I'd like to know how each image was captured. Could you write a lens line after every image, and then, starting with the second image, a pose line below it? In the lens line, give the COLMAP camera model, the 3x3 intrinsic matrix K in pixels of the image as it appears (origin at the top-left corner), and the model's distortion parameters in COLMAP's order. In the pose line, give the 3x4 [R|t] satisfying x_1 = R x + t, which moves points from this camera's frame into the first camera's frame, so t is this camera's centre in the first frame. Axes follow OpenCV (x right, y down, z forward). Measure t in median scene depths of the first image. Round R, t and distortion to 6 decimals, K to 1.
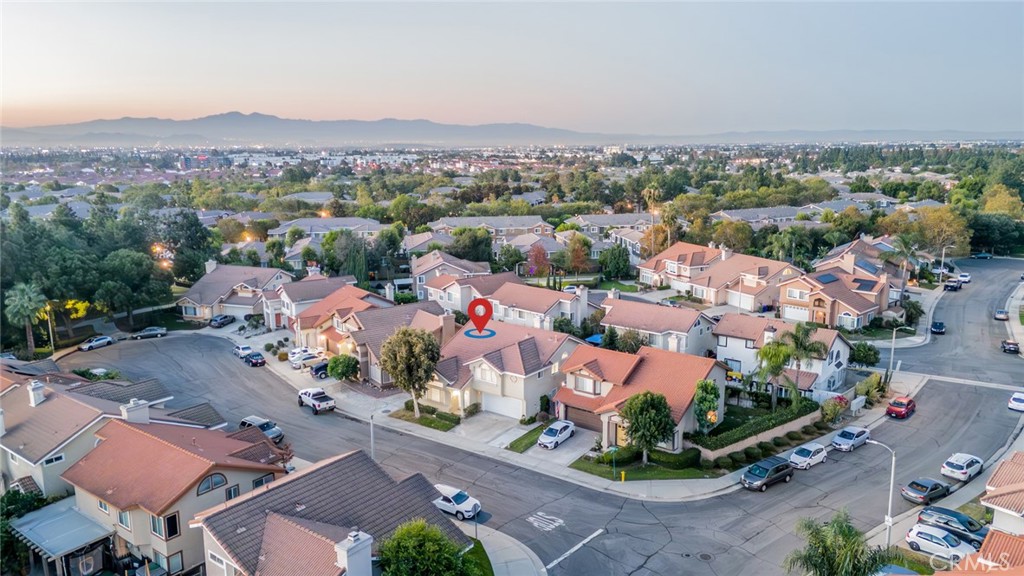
lens RADIAL K [[747.5, 0, 508.3], [0, 747.5, 289.4], [0, 0, 1]] dist [0.045030, -0.002396]
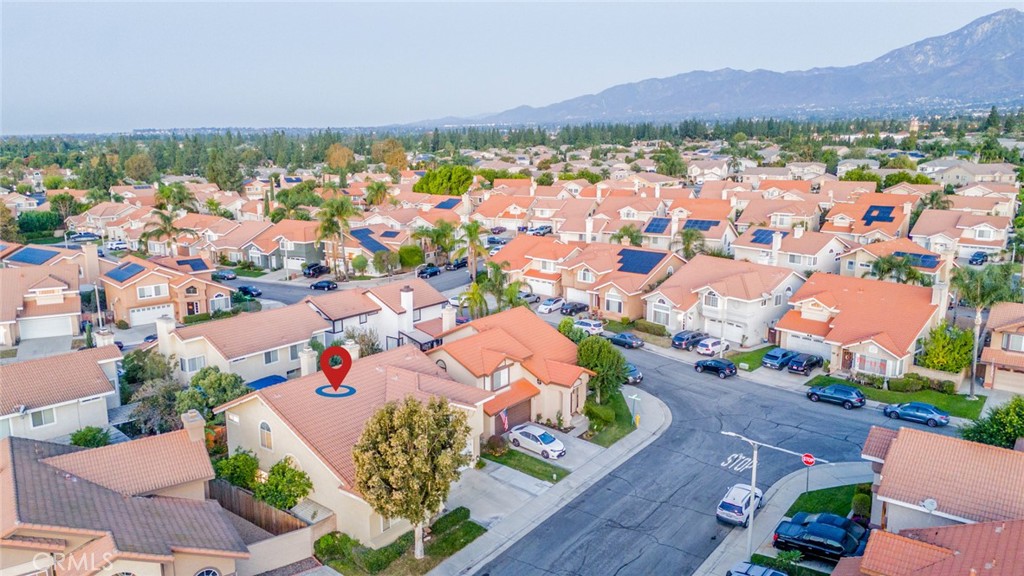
lens RADIAL K [[747.5, 0, 508.3], [0, 747.5, 289.4], [0, 0, 1]] dist [0.045030, -0.002396]
pose [[0.003696, -0.198883, 0.980016, -0.588486], [0.207487, 0.958848, 0.193805, -0.104605], [-0.978231, 0.202624, 0.044810, 0.830528]]
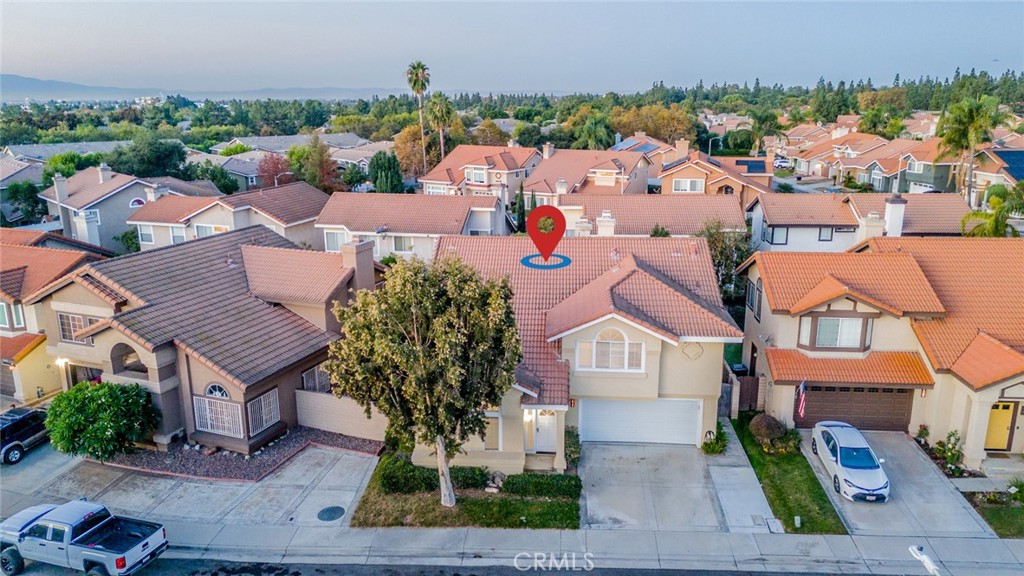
lens RADIAL K [[747.5, 0, 508.3], [0, 747.5, 289.4], [0, 0, 1]] dist [0.045030, -0.002396]
pose [[0.836212, -0.139454, 0.530380, -0.262251], [0.111497, 0.990161, 0.084556, 0.037361], [-0.536953, -0.011571, 0.843533, 0.646090]]
